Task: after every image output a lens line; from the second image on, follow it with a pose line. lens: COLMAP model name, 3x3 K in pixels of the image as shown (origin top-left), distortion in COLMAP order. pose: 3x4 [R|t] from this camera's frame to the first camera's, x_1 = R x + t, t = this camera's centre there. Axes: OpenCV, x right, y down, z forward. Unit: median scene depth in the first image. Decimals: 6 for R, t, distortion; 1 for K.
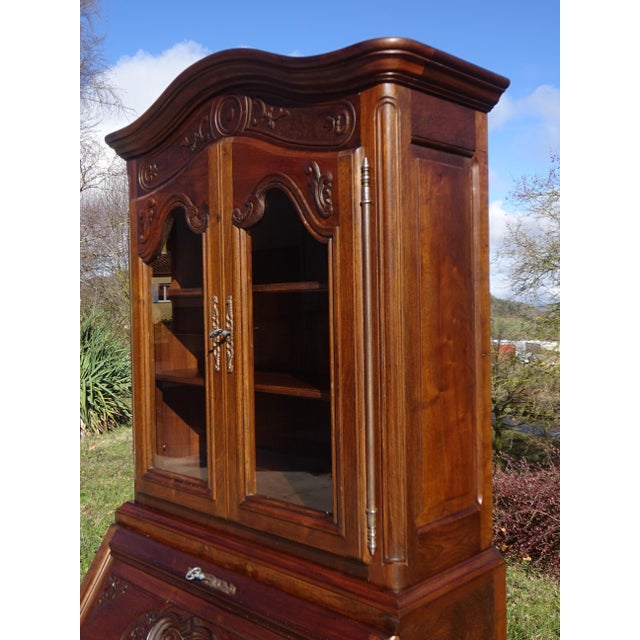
lens RADIAL K [[708.5, 0, 320.0], [0, 708.5, 320.0], [0, 0, 1]] dist [-0.001305, 0.040752]
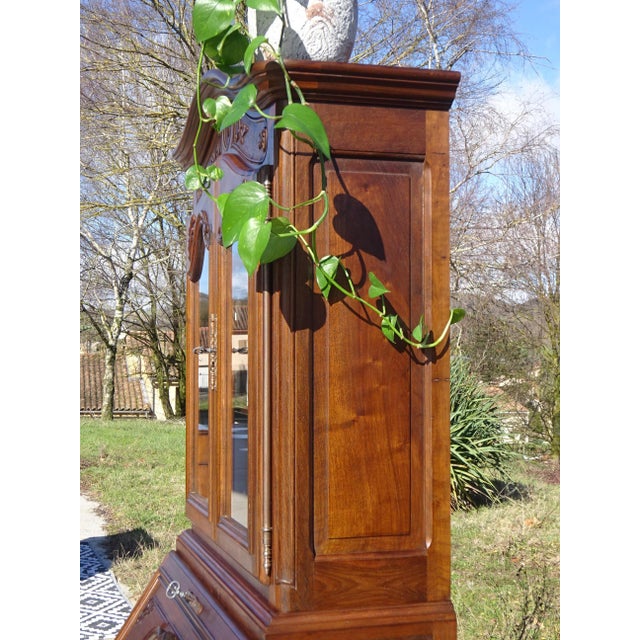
lens RADIAL K [[1081.3, 0, 334.8], [0, 1081.3, 319.6], [0, 0, 1]] dist [0.001387, -0.006567]
pose [[0.880115, 0.007470, -0.474701, 0.770925], [-0.027204, 0.999027, -0.034715, 0.023577], [0.473980, 0.043467, 0.879462, -0.260952]]
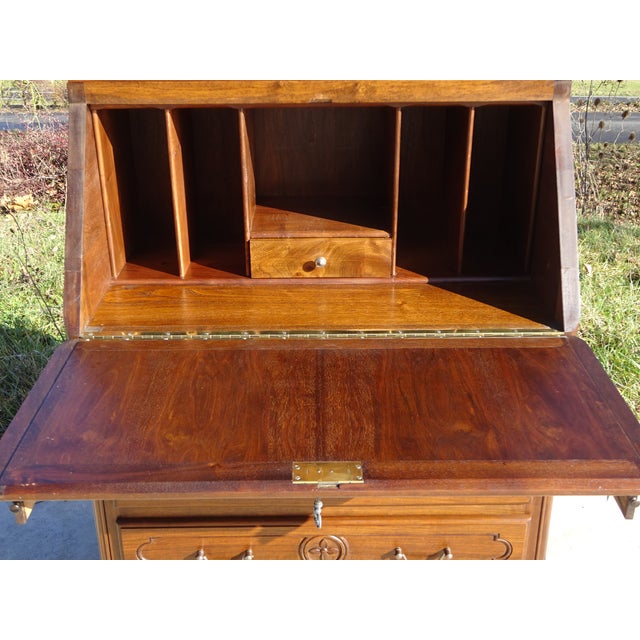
lens RADIAL K [[810.2, 0, 320.0], [0, 810.2, 320.0], [0, 0, 1]] dist [0.001392, 0.048048]
pose [[0.705773, -0.282557, 0.649650, -0.917216], [0.007855, 0.920083, 0.391645, 0.224702], [-0.708394, -0.271309, 0.651590, 0.294680]]
